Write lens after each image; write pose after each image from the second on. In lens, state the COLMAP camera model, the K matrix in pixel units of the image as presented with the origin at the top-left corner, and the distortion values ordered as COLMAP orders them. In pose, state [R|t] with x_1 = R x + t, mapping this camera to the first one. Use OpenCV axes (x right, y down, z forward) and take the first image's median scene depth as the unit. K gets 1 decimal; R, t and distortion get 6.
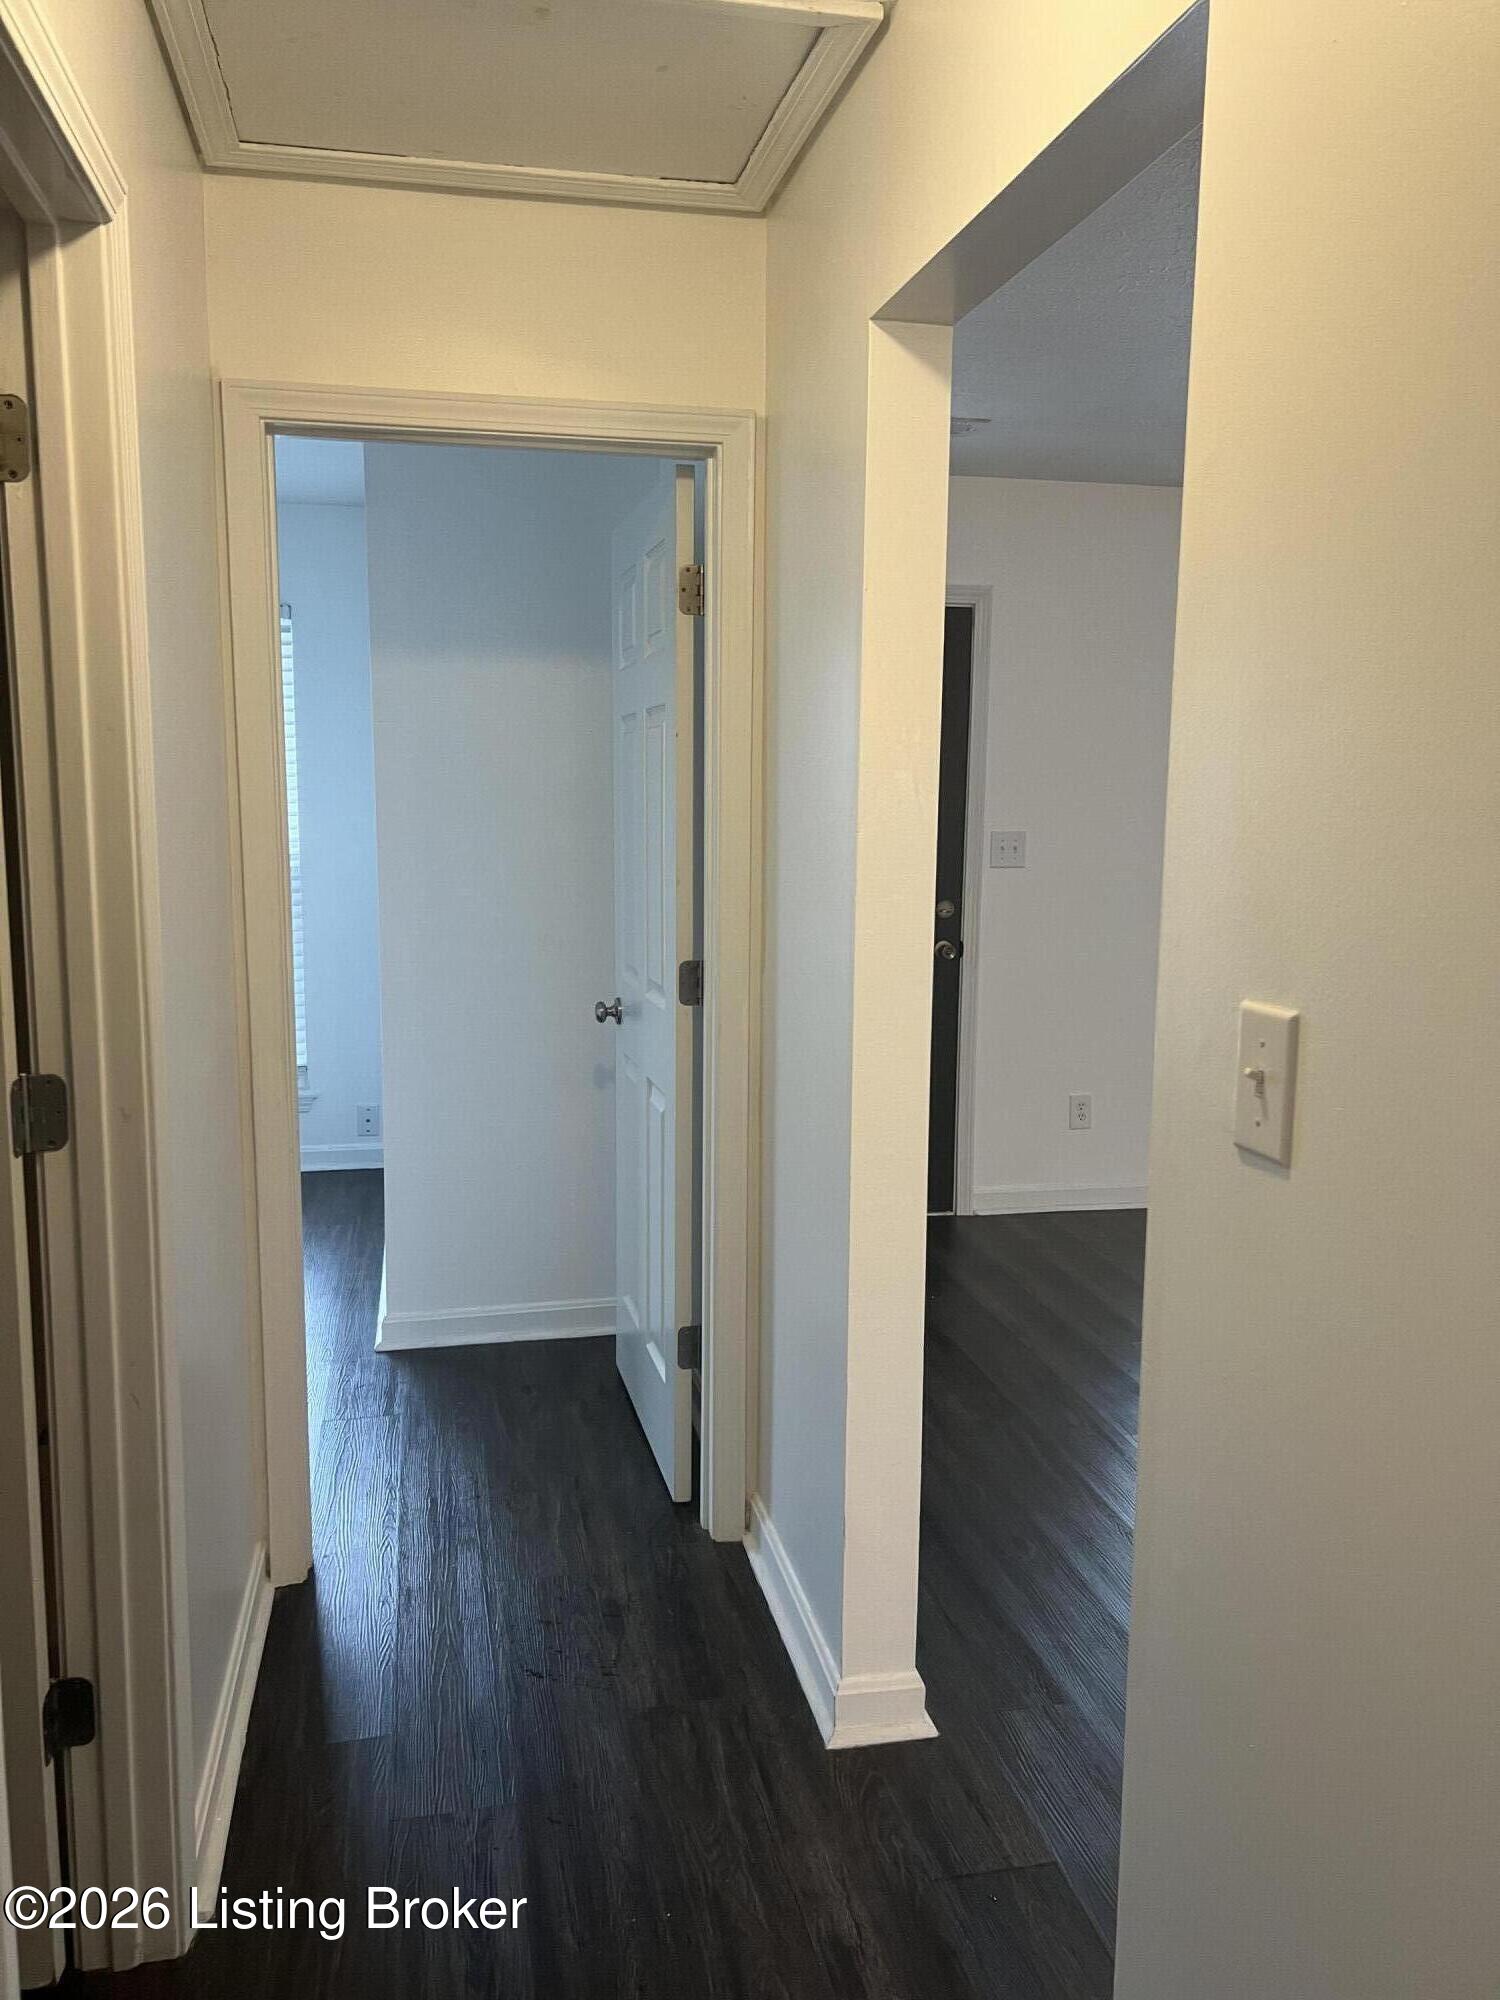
lens RADIAL K [[1517.5, 0, 745.6], [0, 1517.5, 1003.5], [0, 0, 1]] dist [0.046183, -0.035350]
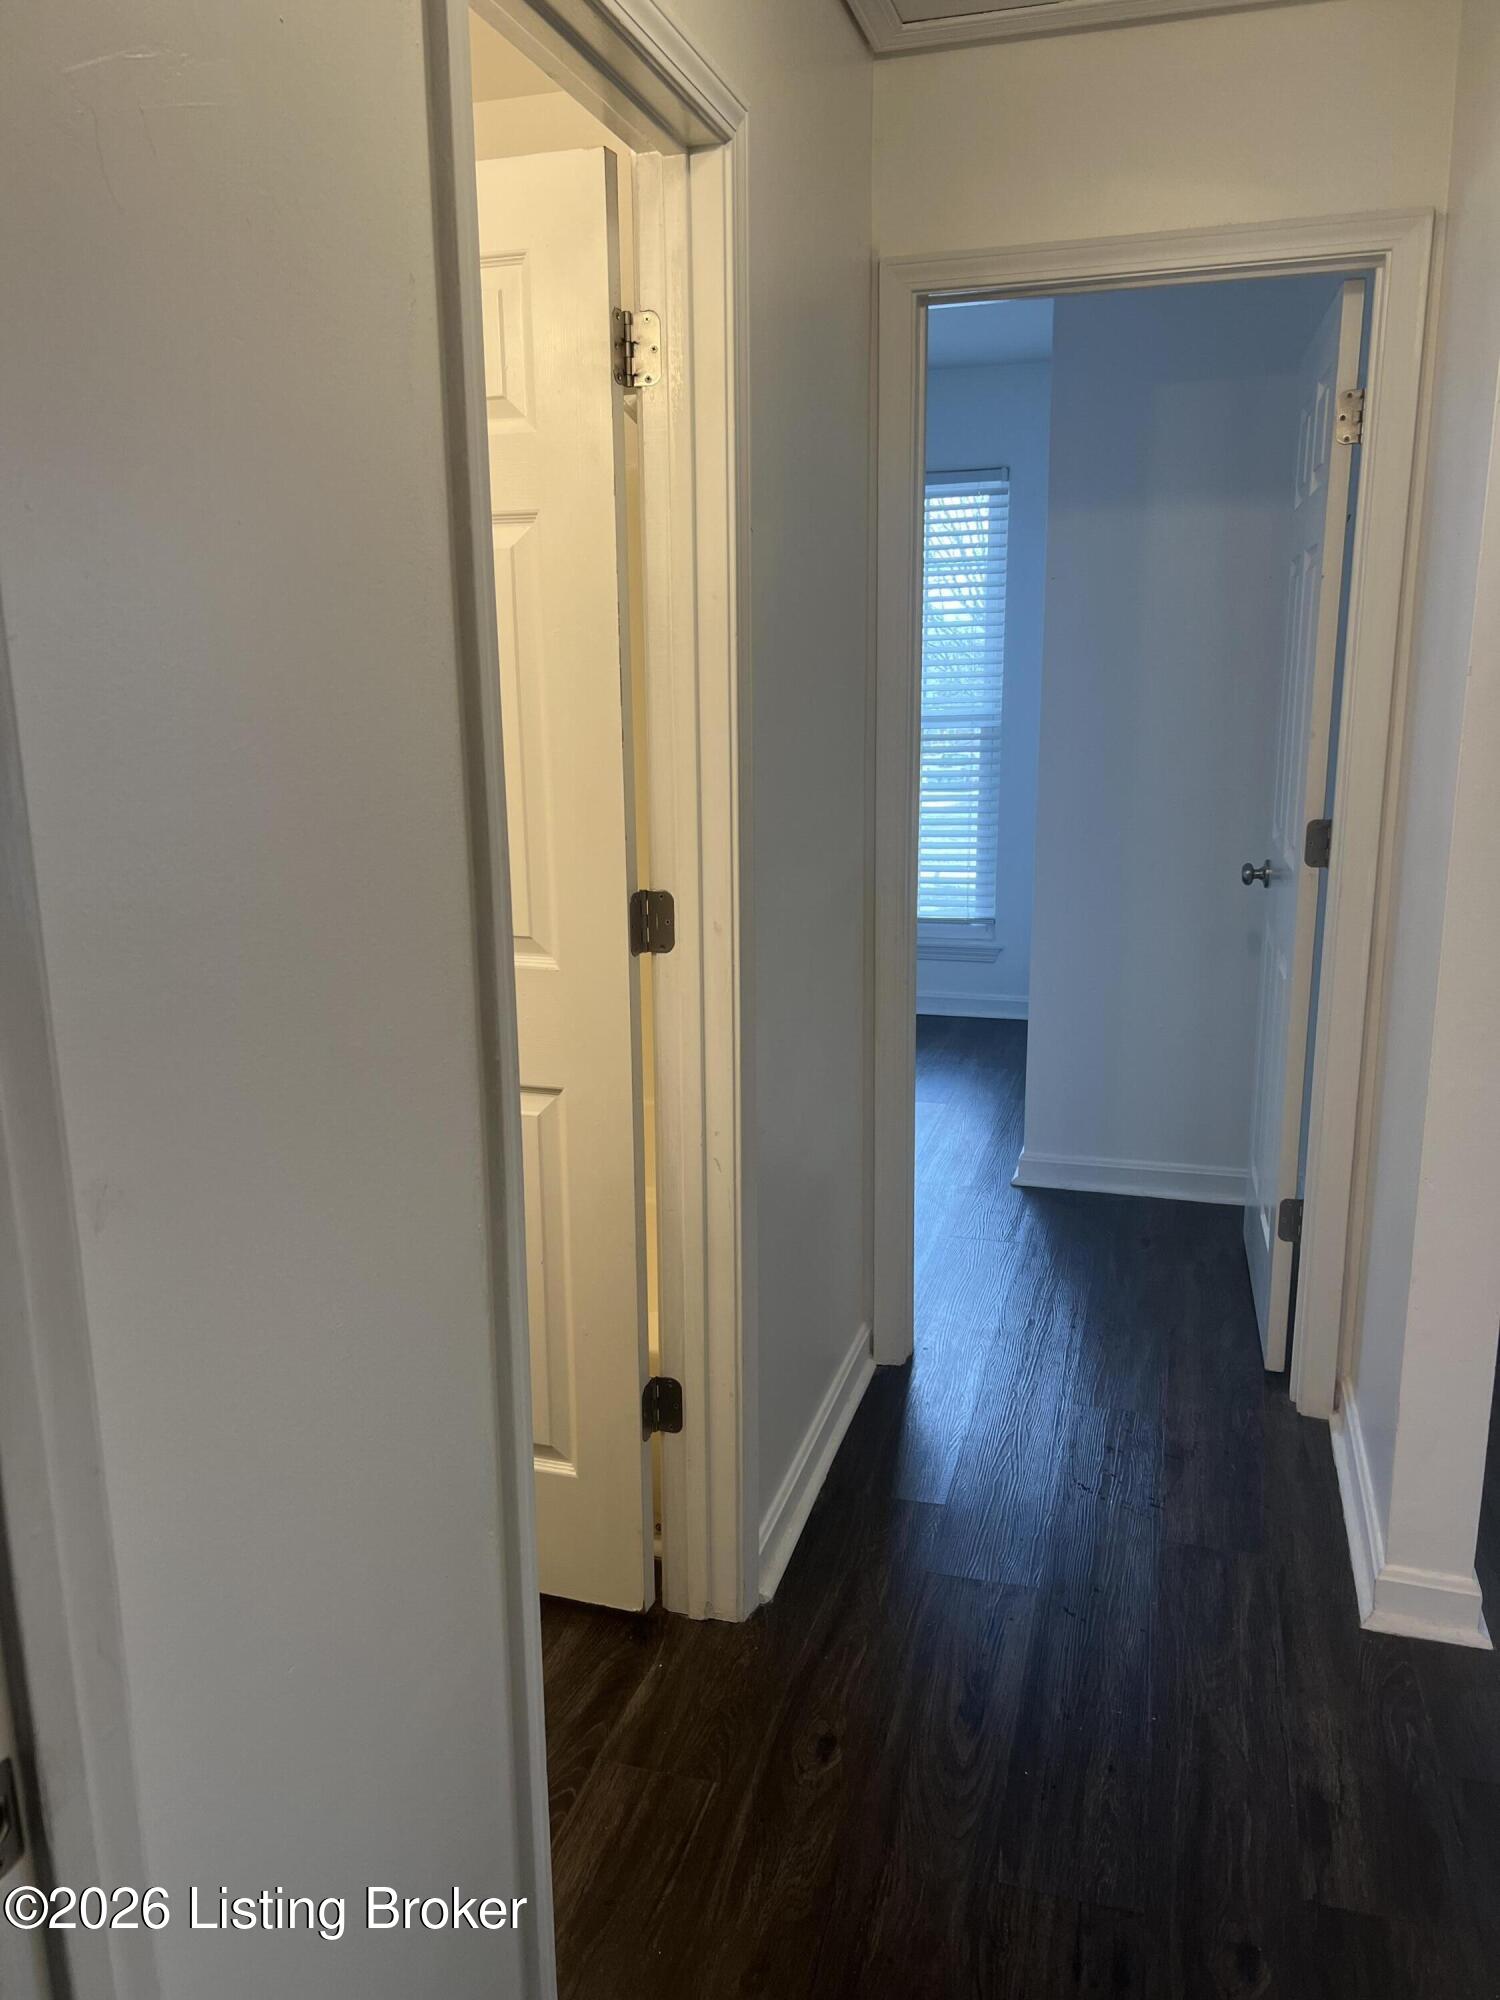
lens RADIAL K [[1517.5, 0, 738.7], [0, 1517.5, 999.4], [0, 0, 1]] dist [0.046183, -0.035350]
pose [[0.880654, 0.086770, -0.465746, 0.110432], [-0.047502, 0.994303, 0.095424, 0.010914], [0.471373, -0.061912, 0.879758, -0.023835]]
